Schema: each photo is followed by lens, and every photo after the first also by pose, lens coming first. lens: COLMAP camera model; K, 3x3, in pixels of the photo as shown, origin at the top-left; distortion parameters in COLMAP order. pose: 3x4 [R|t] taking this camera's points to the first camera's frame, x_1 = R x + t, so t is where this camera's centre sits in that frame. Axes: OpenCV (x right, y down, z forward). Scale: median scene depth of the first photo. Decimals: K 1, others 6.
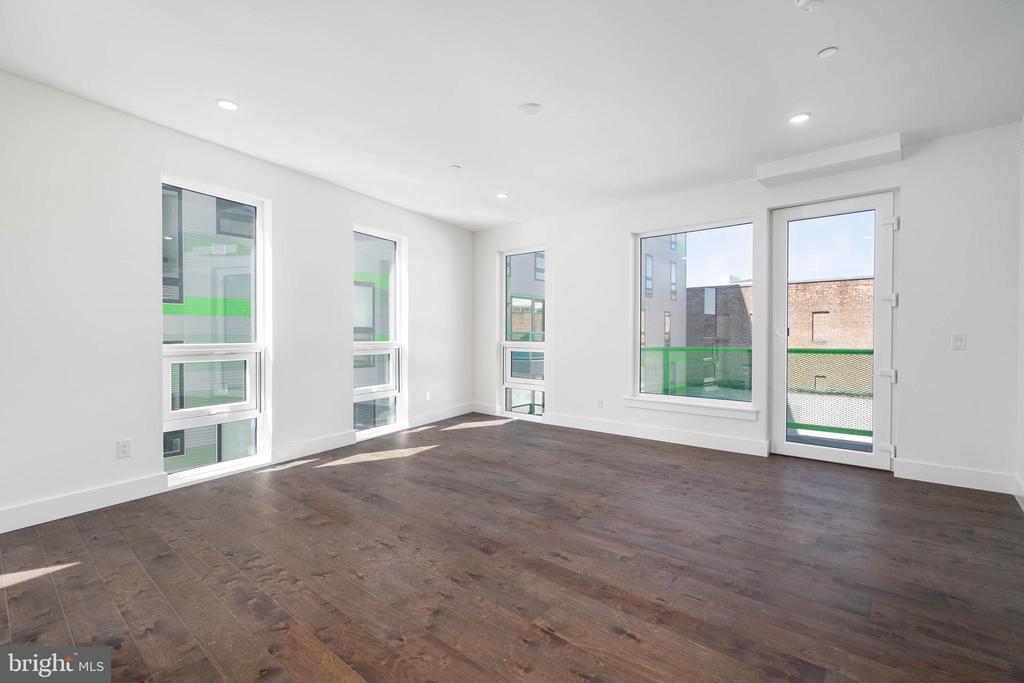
lens RADIAL K [[468.2, 0, 513.6], [0, 468.2, 342.9], [0, 0, 1]] dist [-0.000478, 0.000495]
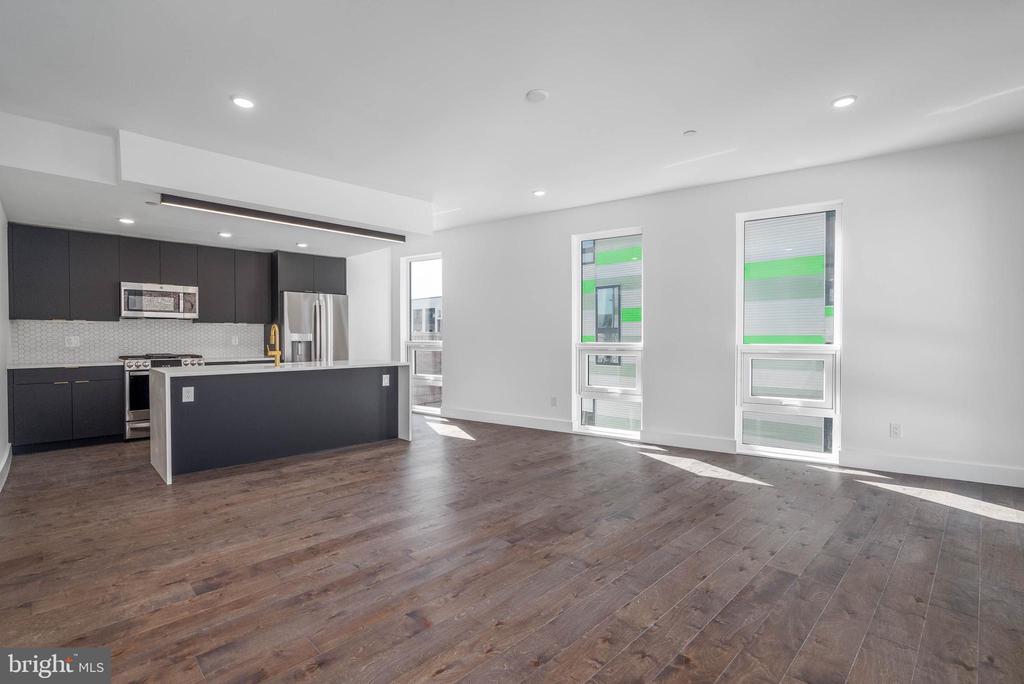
lens RADIAL K [[468.2, 0, 513.6], [0, 468.2, 343.4], [0, 0, 1]] dist [-0.000478, 0.000495]
pose [[-0.081266, 0.013864, -0.996596, 1.000379], [-0.013949, 0.999789, 0.015046, -0.016555], [0.996595, 0.015124, -0.081056, 1.048323]]
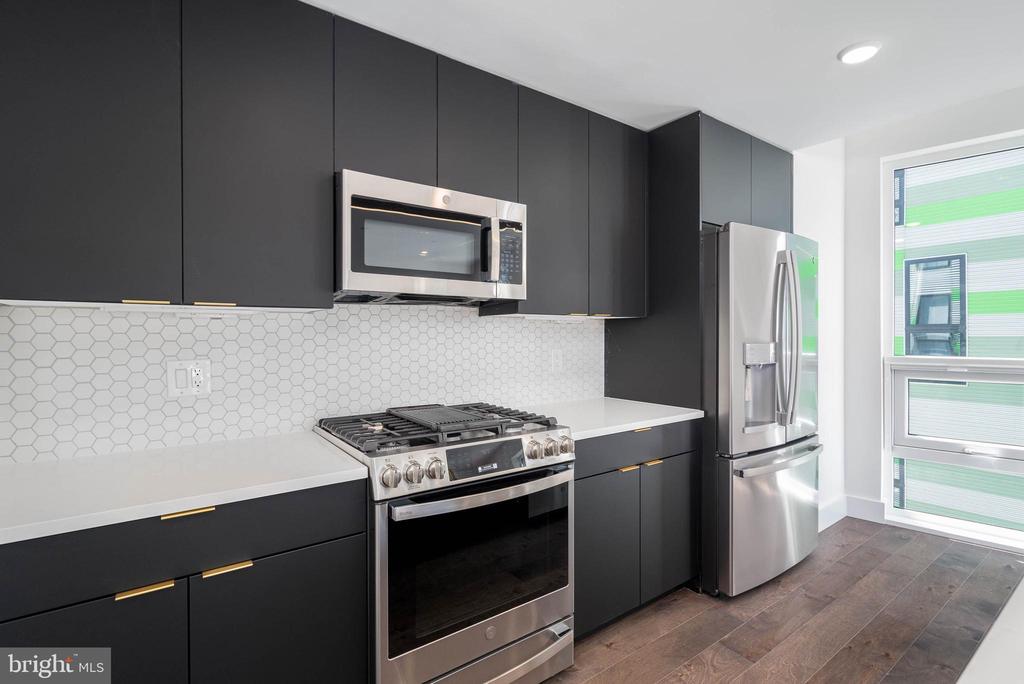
lens RADIAL K [[474.1, 0, 512.8], [0, 474.1, 336.1], [0, 0, 1]] dist [-0.005489, -0.000336]
pose [[-0.234419, -0.001108, -0.972135, -0.155113], [-0.008398, 0.999964, 0.000886, -0.024058], [0.972099, 0.008371, -0.234420, -0.235028]]
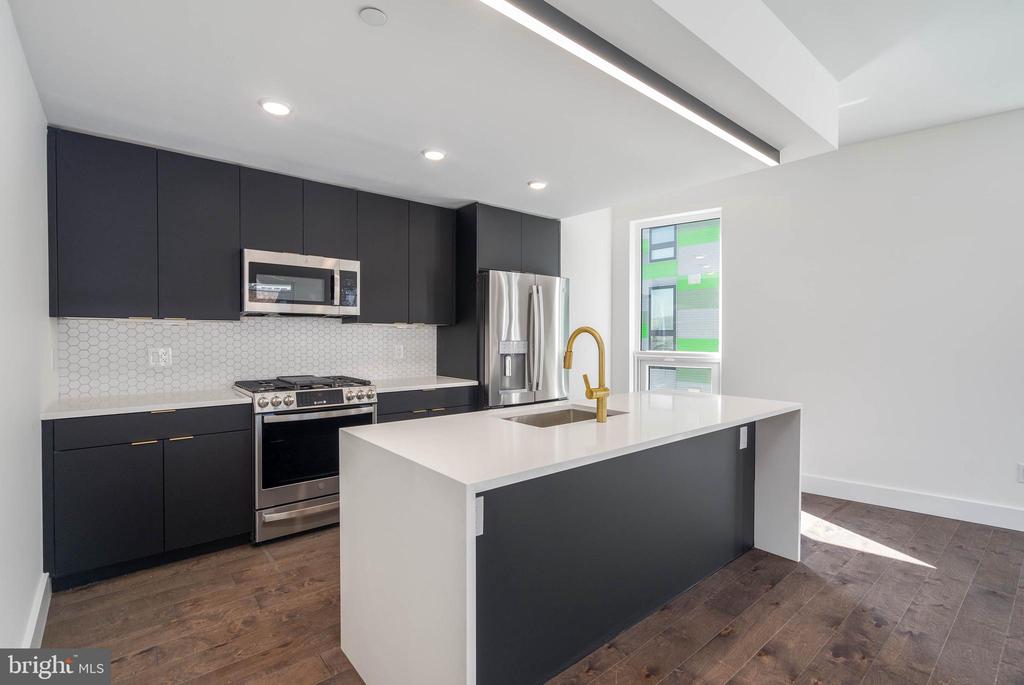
lens RADIAL K [[466.9, 0, 512.0], [0, 466.9, 342.5], [0, 0, 1]] dist [-0.001011, 0.000245]
pose [[-0.163828, 0.009434, -0.986444, 0.244507], [-0.015806, 0.999801, 0.012187, -0.027145], [0.986362, 0.017588, -0.163646, 0.161701]]
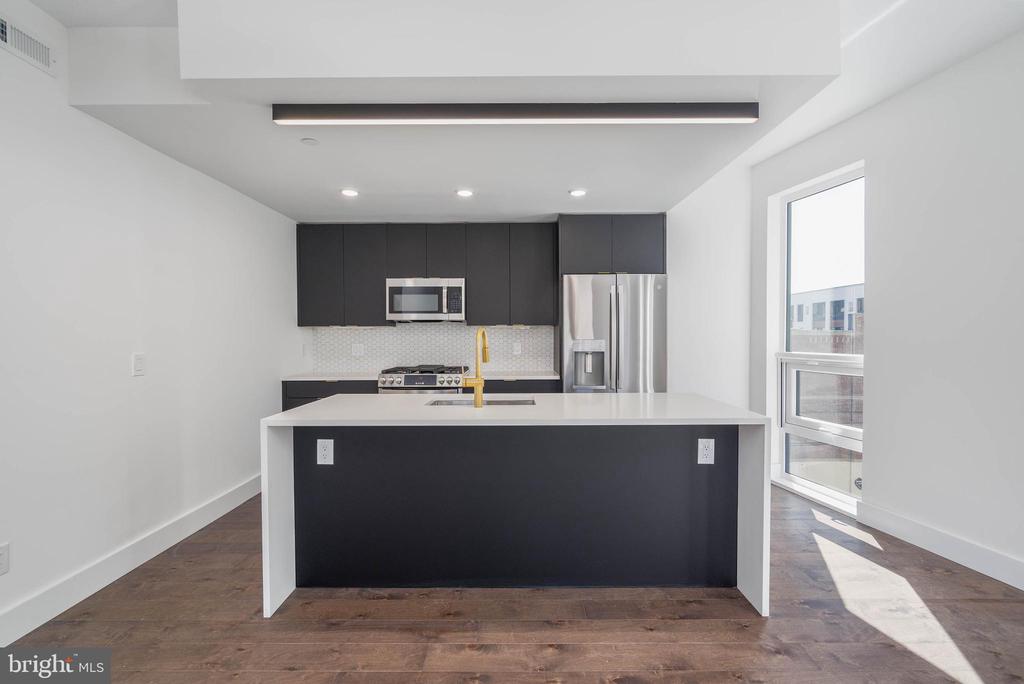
lens RADIAL K [[468.2, 0, 513.6], [0, 468.2, 343.4], [0, 0, 1]] dist [-0.000478, 0.000495]
pose [[-0.758755, 0.011056, -0.651282, 0.040570], [-0.005913, 0.999698, 0.023860, -0.035119], [0.651349, 0.021955, -0.758460, 0.803257]]
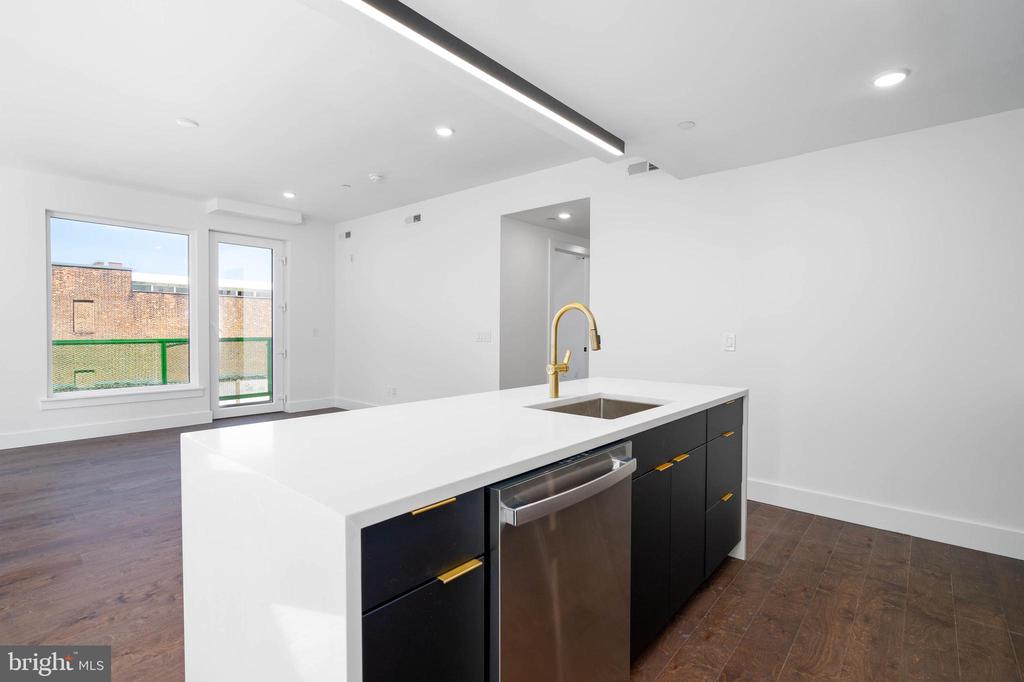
lens RADIAL K [[475.4, 0, 512.0], [0, 475.4, 341.0], [0, 0, 1]] dist [0.001075, 0.000220]
pose [[0.008824, -0.025583, 0.999634, -1.099071], [0.009428, 0.999630, 0.025500, -0.009227], [-0.999917, 0.009200, 0.009062, 0.232697]]
